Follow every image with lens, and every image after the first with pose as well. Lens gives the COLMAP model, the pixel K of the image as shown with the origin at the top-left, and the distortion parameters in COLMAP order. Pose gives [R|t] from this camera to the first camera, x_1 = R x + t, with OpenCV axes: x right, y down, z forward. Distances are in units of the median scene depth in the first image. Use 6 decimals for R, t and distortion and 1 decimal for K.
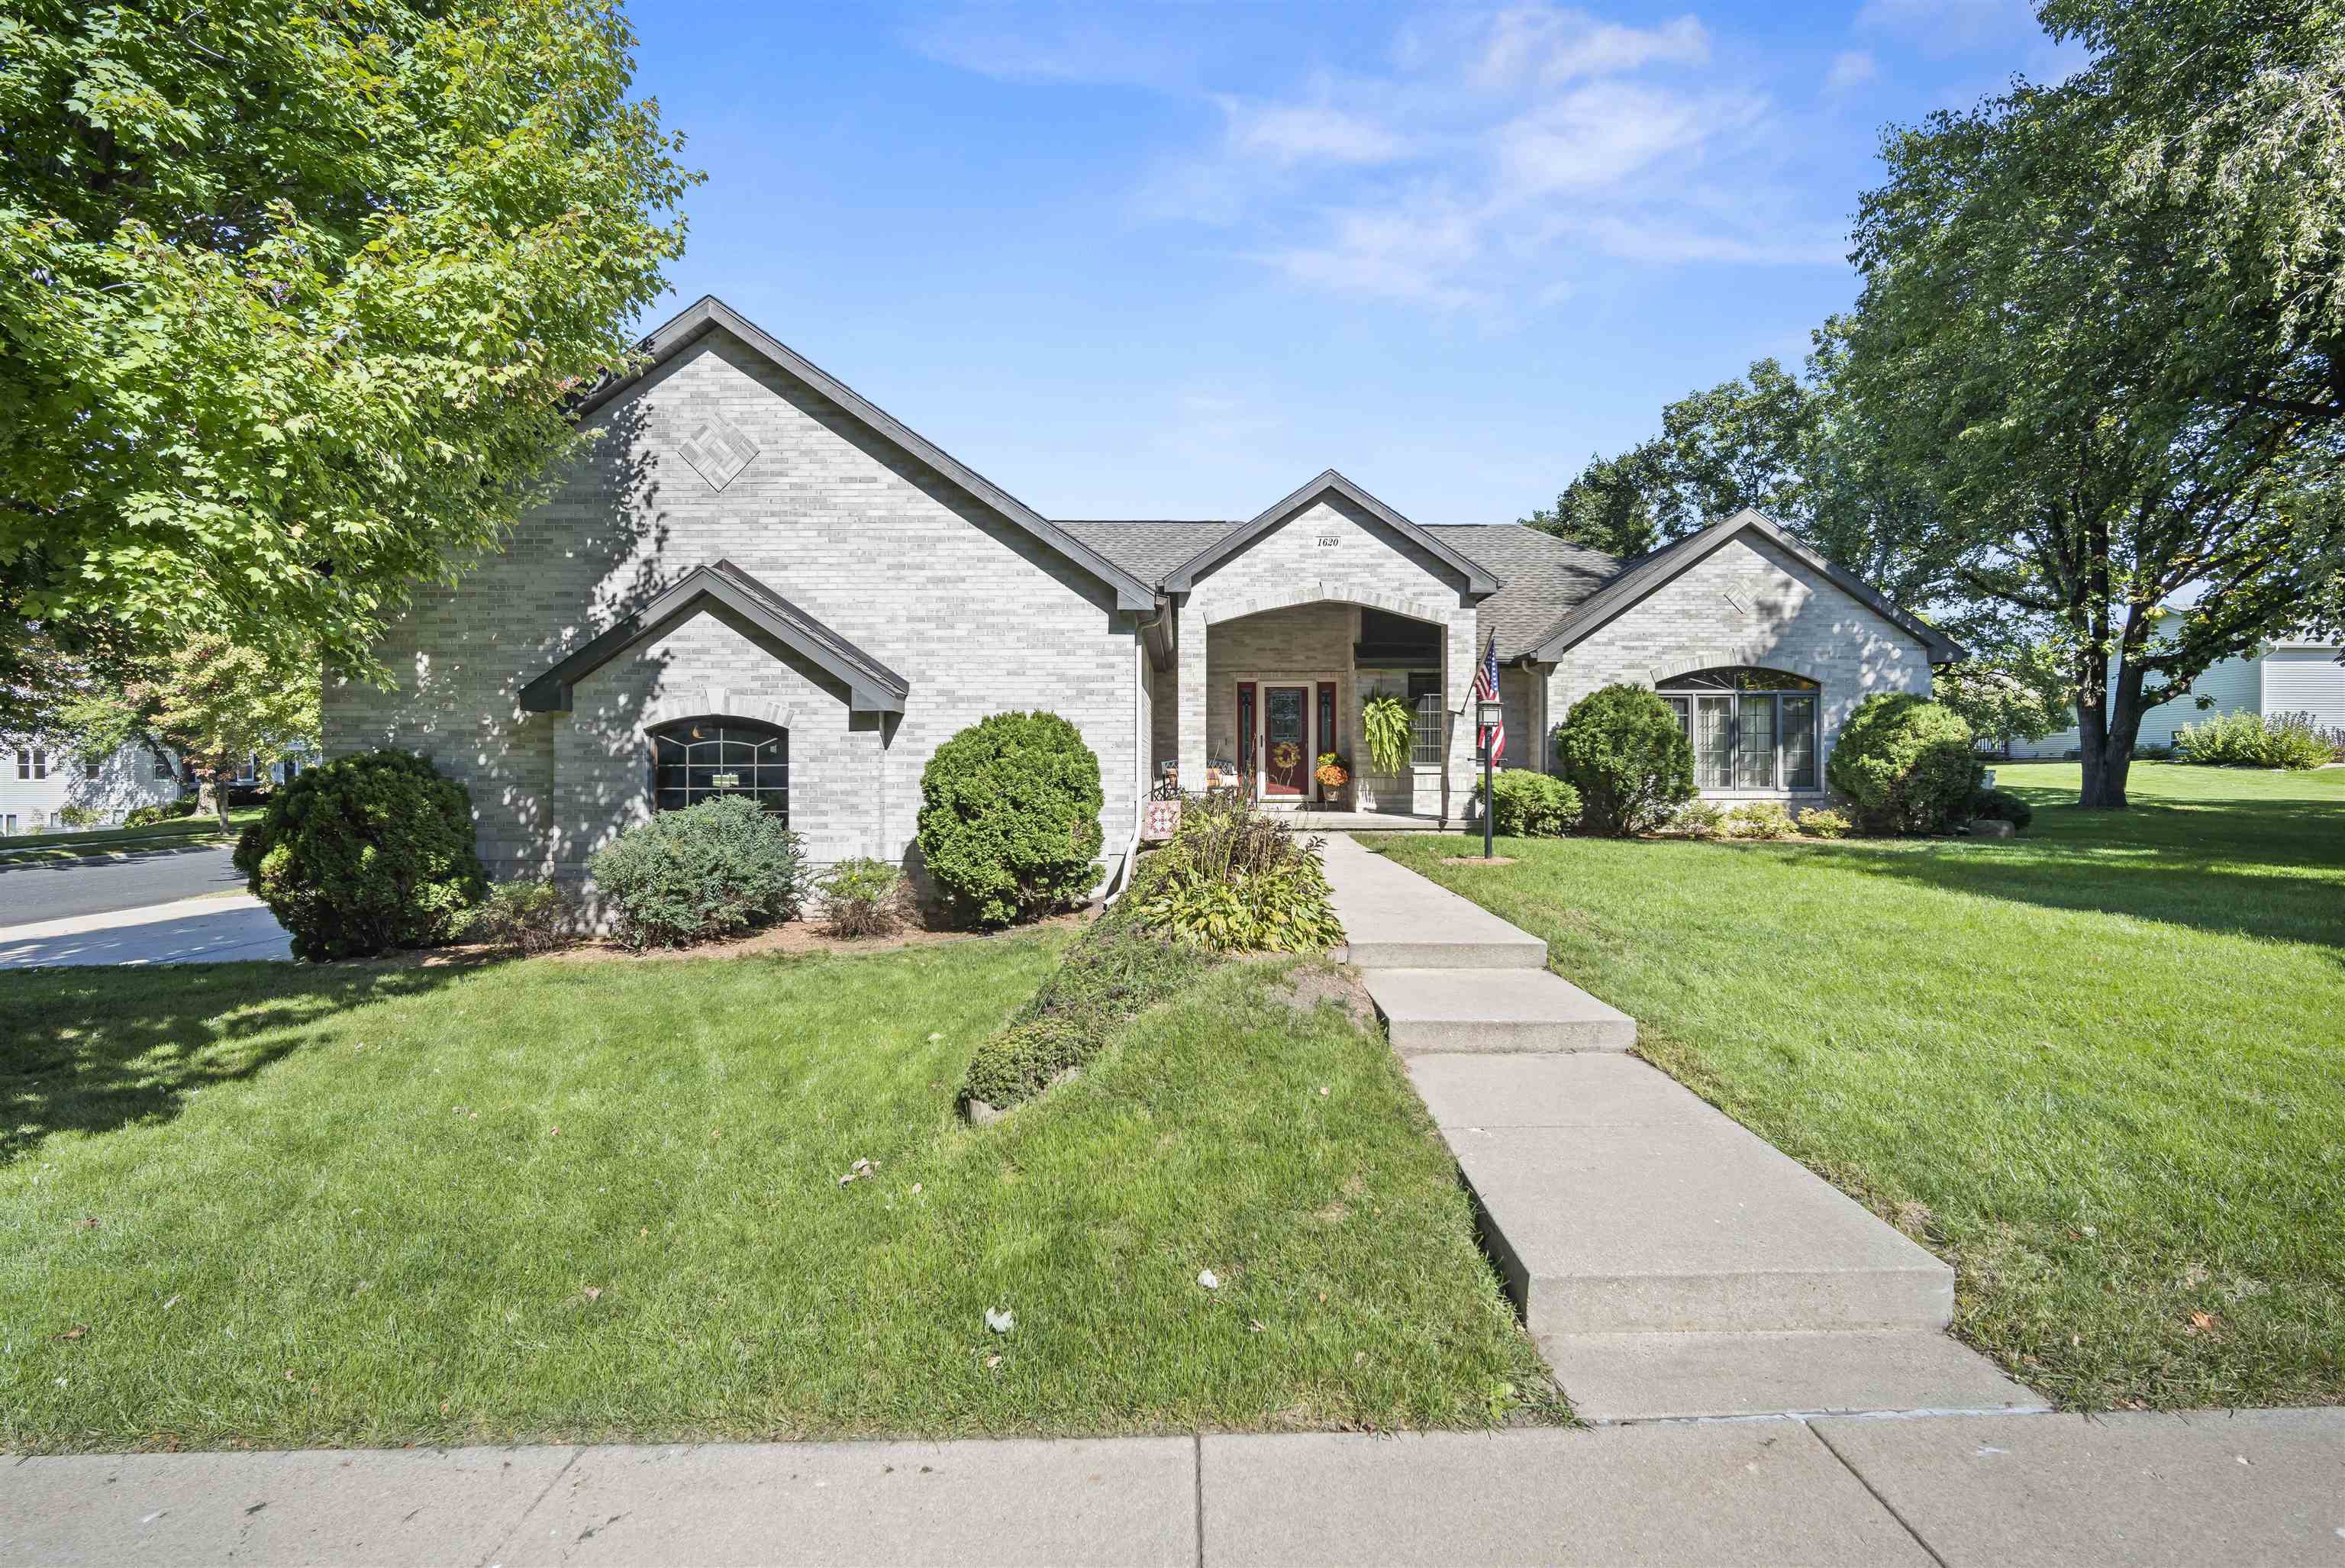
lens RADIAL K [[1028.3, 0, 1179.5], [0, 1028.3, 770.4], [0, 0, 1]] dist [-0.007098, -0.000507]
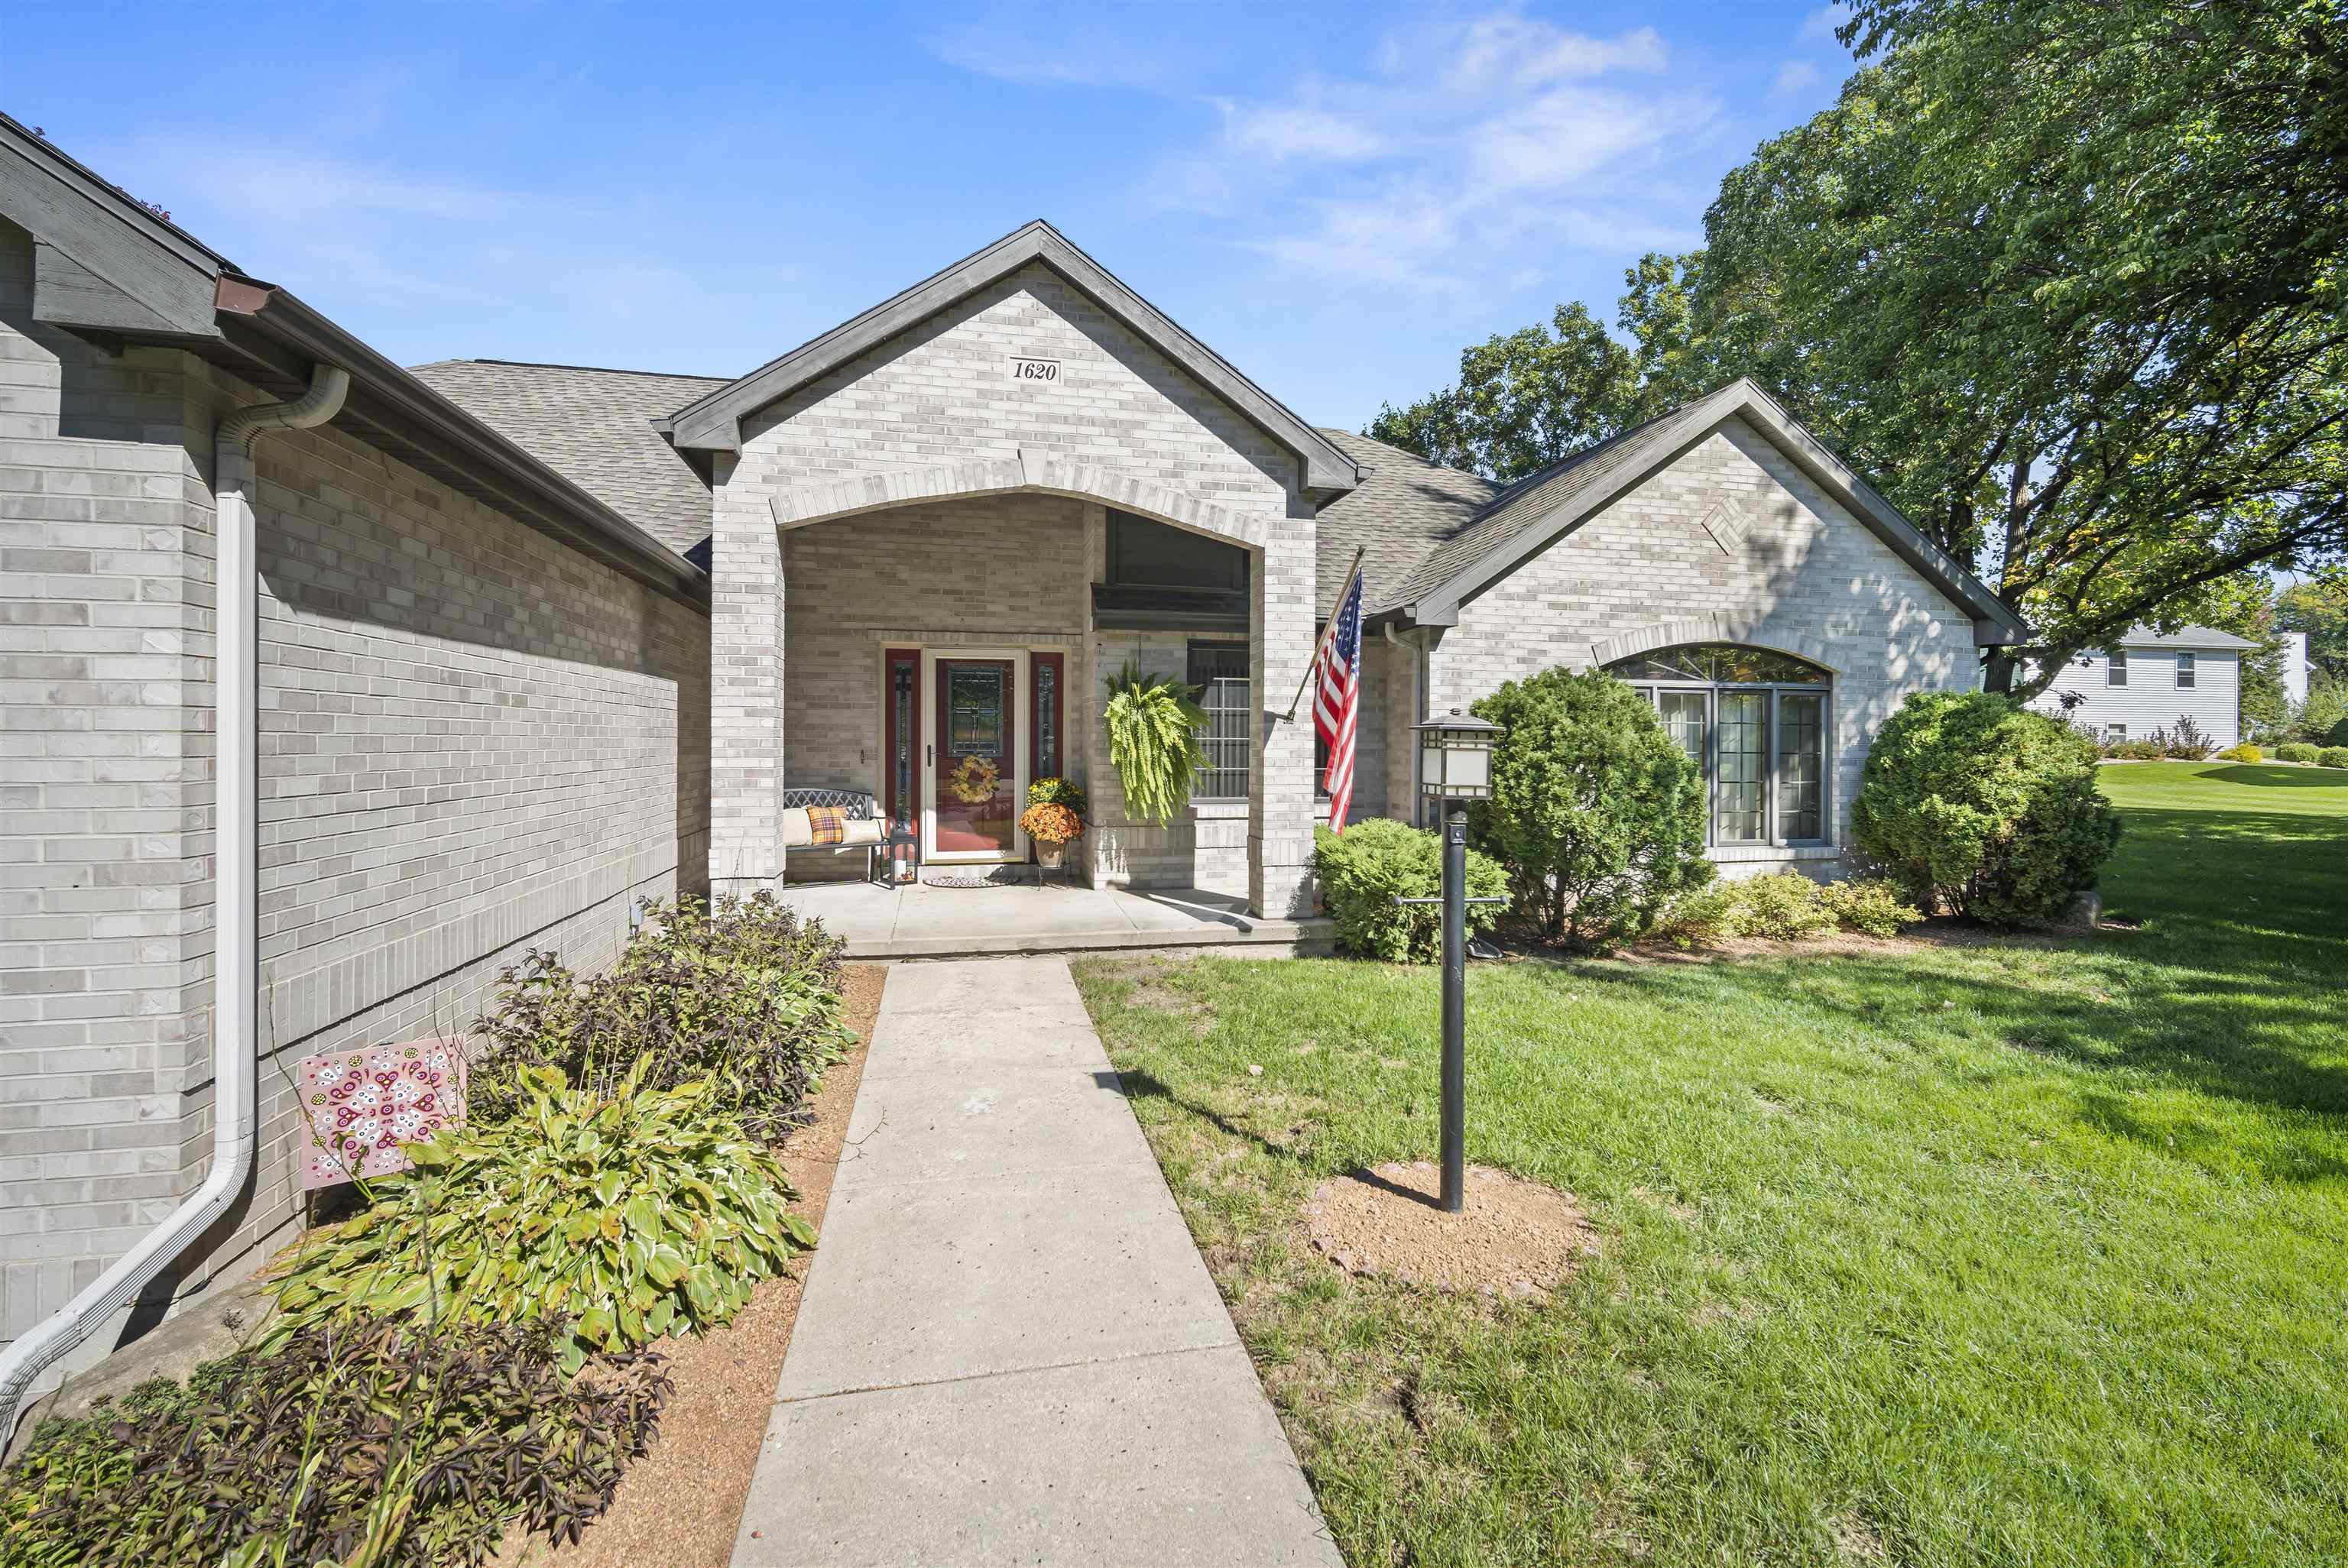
lens RADIAL K [[995.5, 0, 1174.3], [0, 995.5, 740.1], [0, 0, 1]] dist [-0.008897, 0.000139]
pose [[0.975704, 0.005214, 0.219031, 0.102551], [-0.005417, 0.999985, 0.000323, -0.042319], [-0.219026, -0.001502, 0.975718, 0.499805]]
